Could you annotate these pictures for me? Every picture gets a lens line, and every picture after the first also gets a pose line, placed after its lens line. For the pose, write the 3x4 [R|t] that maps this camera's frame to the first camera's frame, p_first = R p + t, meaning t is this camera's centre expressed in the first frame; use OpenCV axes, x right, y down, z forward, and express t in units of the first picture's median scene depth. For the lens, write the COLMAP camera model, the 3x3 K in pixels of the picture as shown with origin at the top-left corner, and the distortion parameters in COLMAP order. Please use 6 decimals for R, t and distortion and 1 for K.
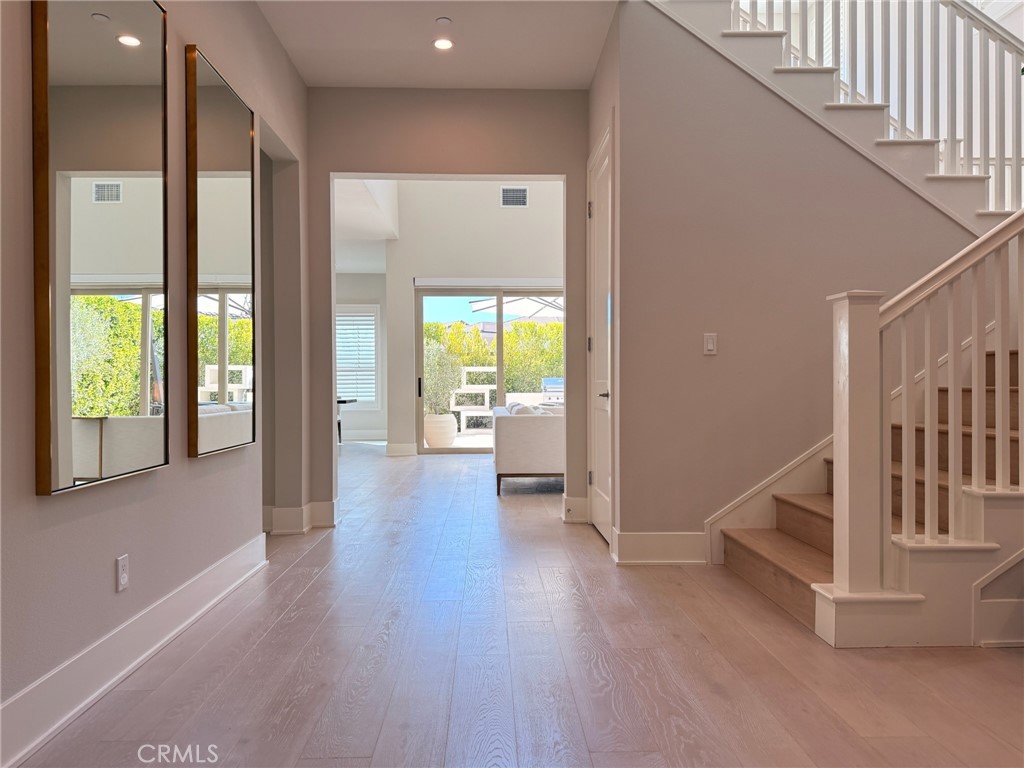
lens RADIAL K [[723.7, 0, 510.0], [0, 723.7, 386.4], [0, 0, 1]] dist [0.053889, -0.010109]
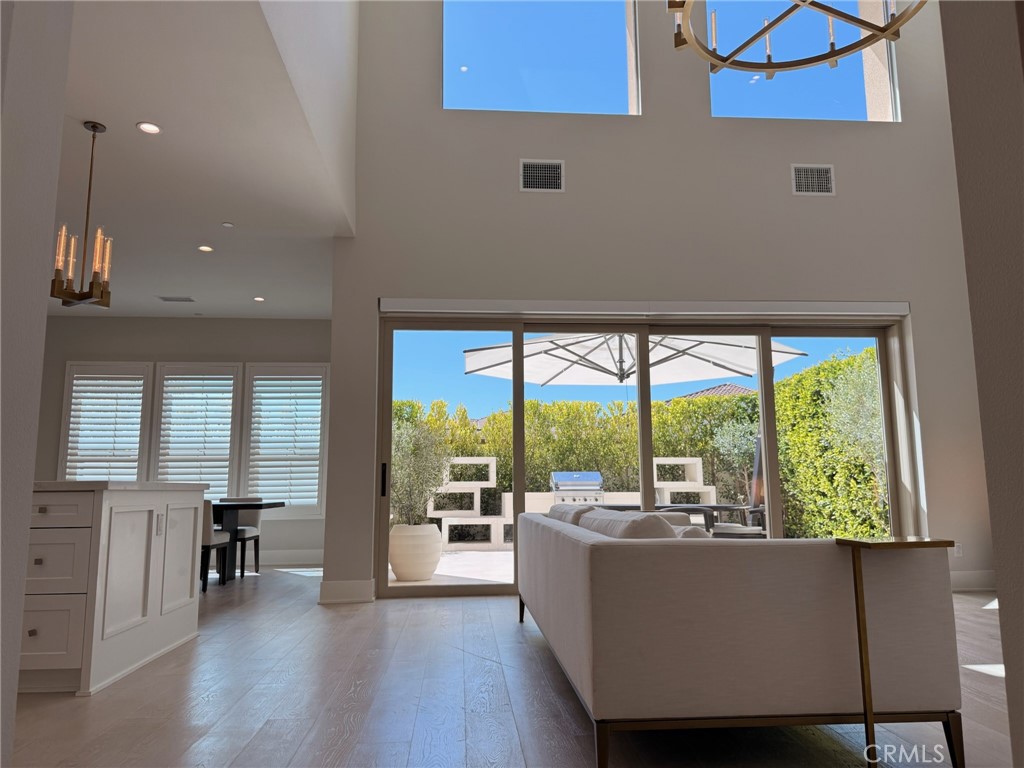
lens RADIAL K [[723.7, 0, 518.8], [0, 723.7, 380.9], [0, 0, 1]] dist [0.053889, -0.010109]
pose [[0.998672, 0.005654, 0.051216, -0.028834], [0.001934, 0.989149, -0.146903, 0.005171], [-0.051491, 0.146807, 0.987824, 0.253793]]
